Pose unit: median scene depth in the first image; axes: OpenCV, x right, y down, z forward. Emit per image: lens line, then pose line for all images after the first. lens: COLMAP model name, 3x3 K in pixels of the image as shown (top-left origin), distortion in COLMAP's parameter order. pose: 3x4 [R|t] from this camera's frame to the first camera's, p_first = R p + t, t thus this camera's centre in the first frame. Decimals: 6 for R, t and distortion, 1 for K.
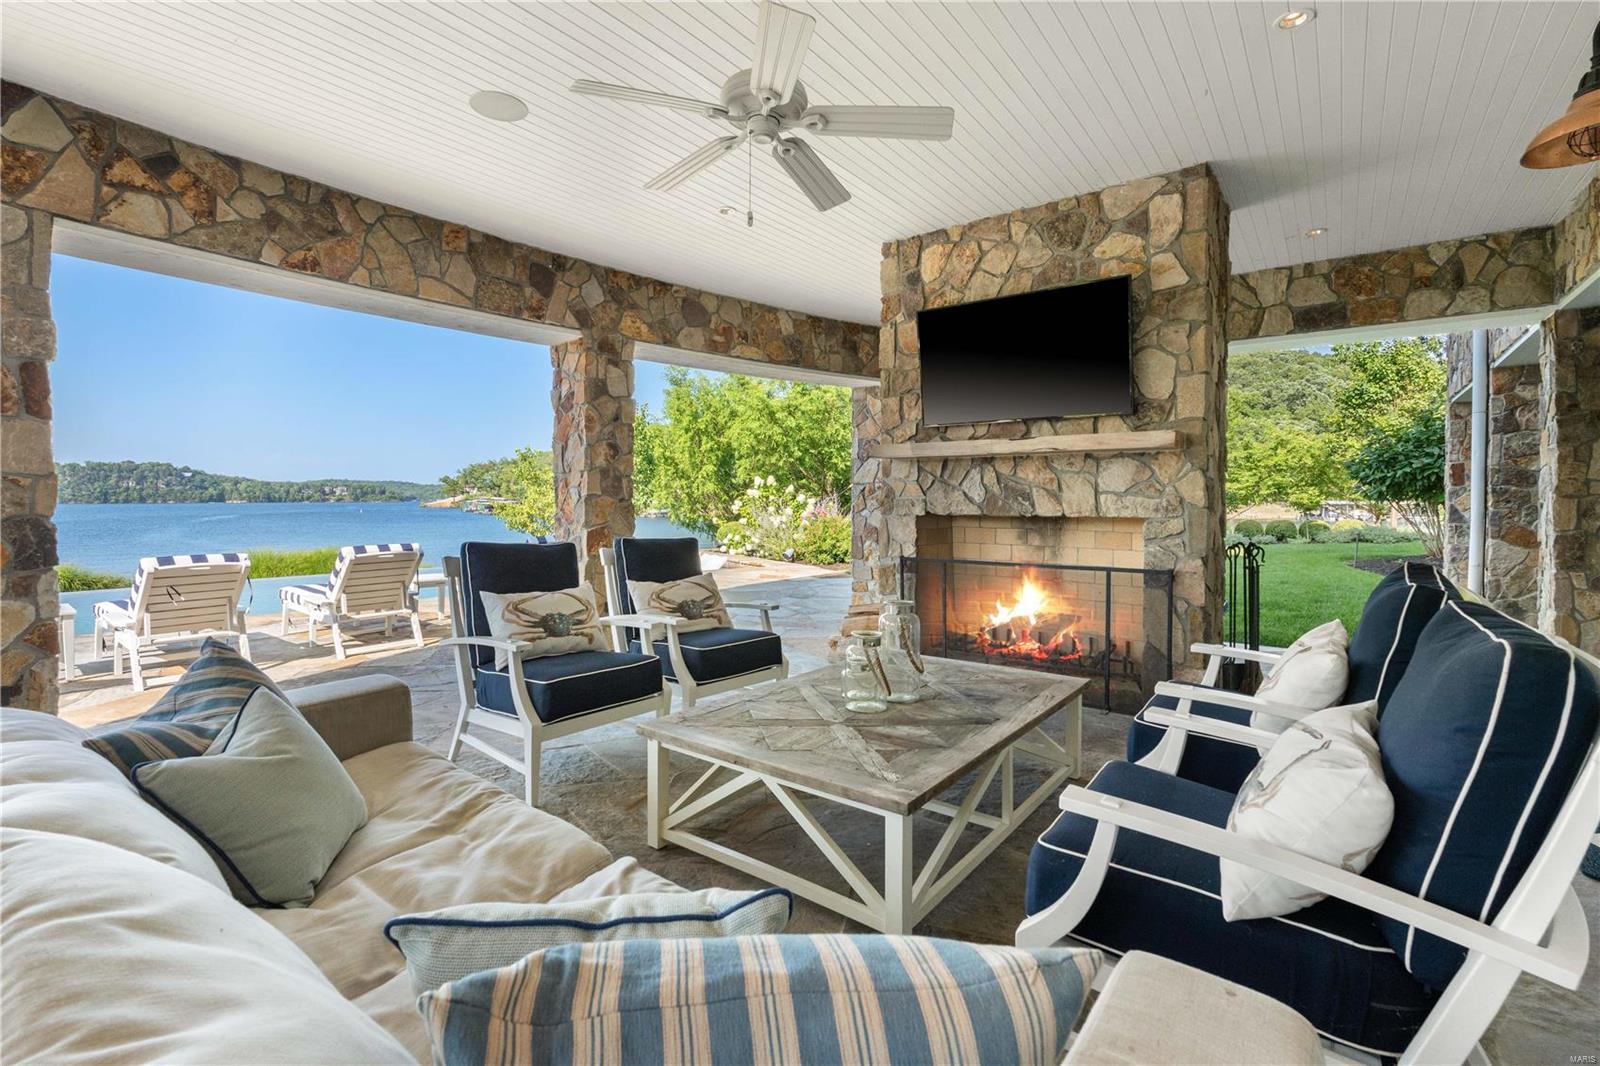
lens RADIAL K [[700.3, 0, 798.1], [0, 700.3, 513.3], [0, 0, 1]] dist [0.000227, 0.000969]
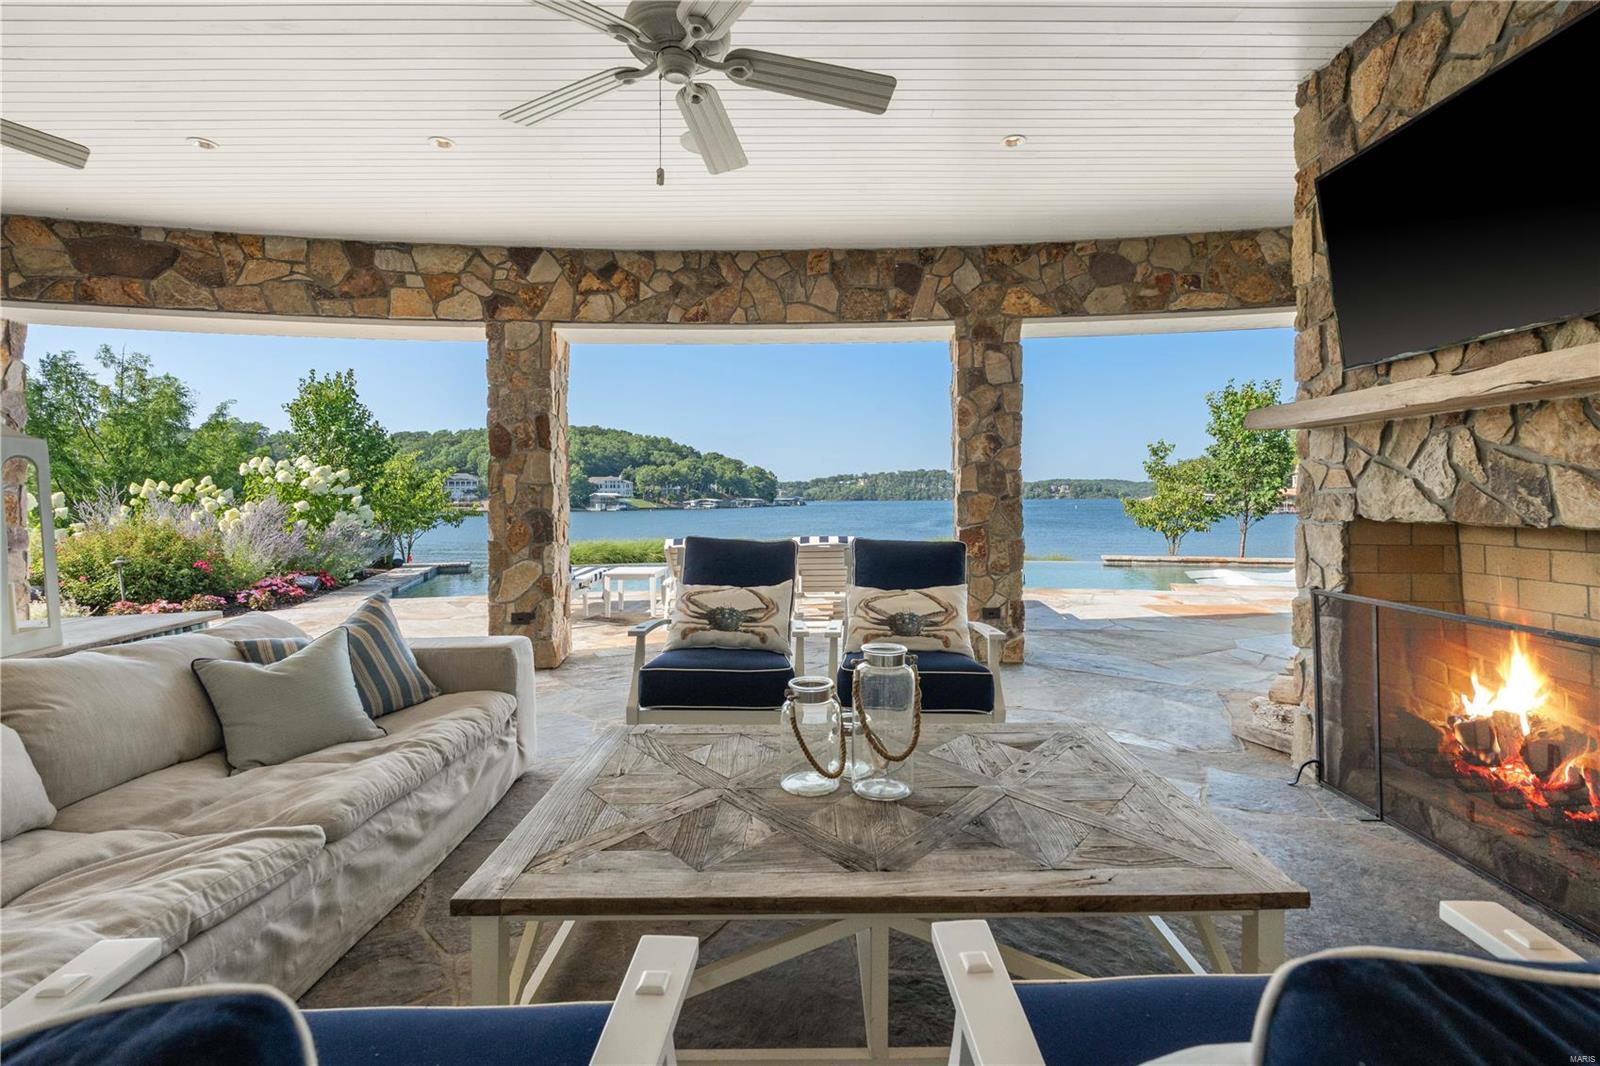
lens RADIAL K [[700.3, 0, 829.5], [0, 700.3, 504.8], [0, 0, 1]] dist [0.000227, 0.000969]
pose [[0.638008, 0.002865, -0.770025, 0.369599], [-0.008667, 0.999956, -0.003460, -0.005266], [0.769981, 0.008882, 0.638005, 0.305470]]
